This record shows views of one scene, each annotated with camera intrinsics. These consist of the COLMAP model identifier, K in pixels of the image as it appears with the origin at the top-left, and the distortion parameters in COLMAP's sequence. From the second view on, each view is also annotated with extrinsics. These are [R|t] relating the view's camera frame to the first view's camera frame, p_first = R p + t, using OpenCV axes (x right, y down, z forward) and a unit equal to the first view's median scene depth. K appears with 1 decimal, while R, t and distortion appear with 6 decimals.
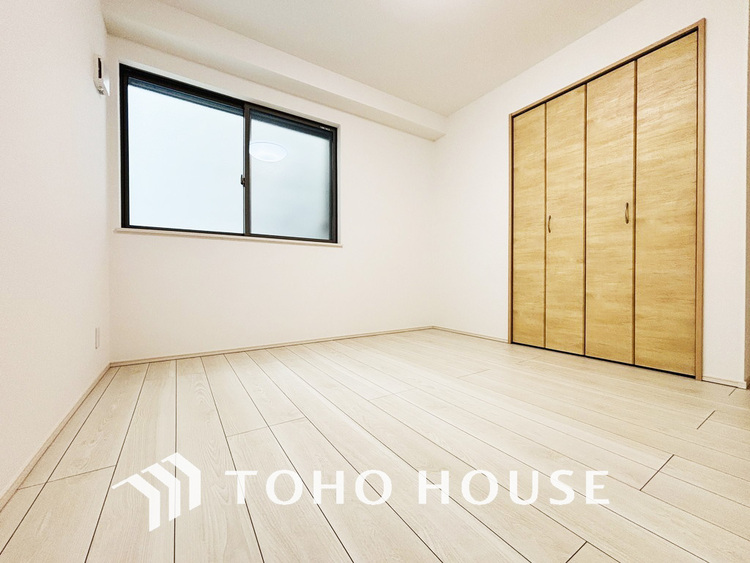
lens RADIAL K [[303.8, 0, 373.1], [0, 303.8, 279.8], [0, 0, 1]] dist [-0.007478, 0.000653]
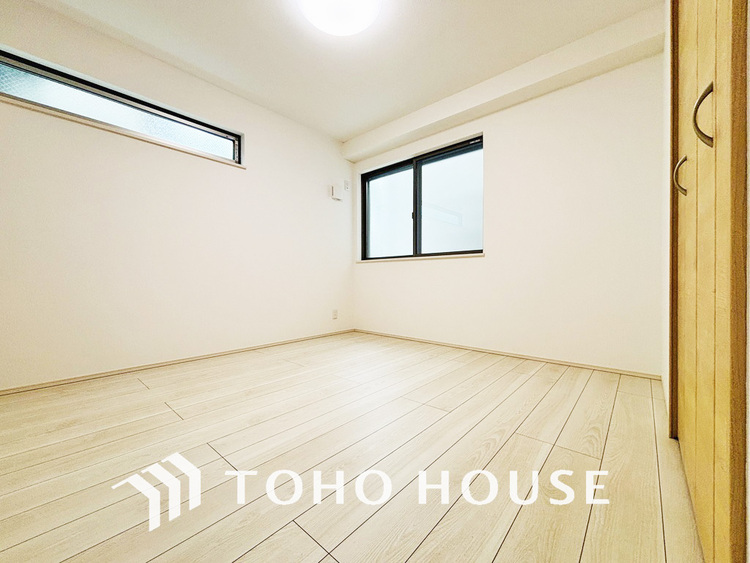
lens RADIAL K [[303.8, 0, 375.1], [0, 303.8, 282.9], [0, 0, 1]] dist [-0.007478, 0.000653]
pose [[0.268328, 0.004185, -0.963319, 0.838165], [-0.007397, 0.999970, 0.002284, -0.027474], [0.963299, 0.006512, 0.268351, 0.469000]]
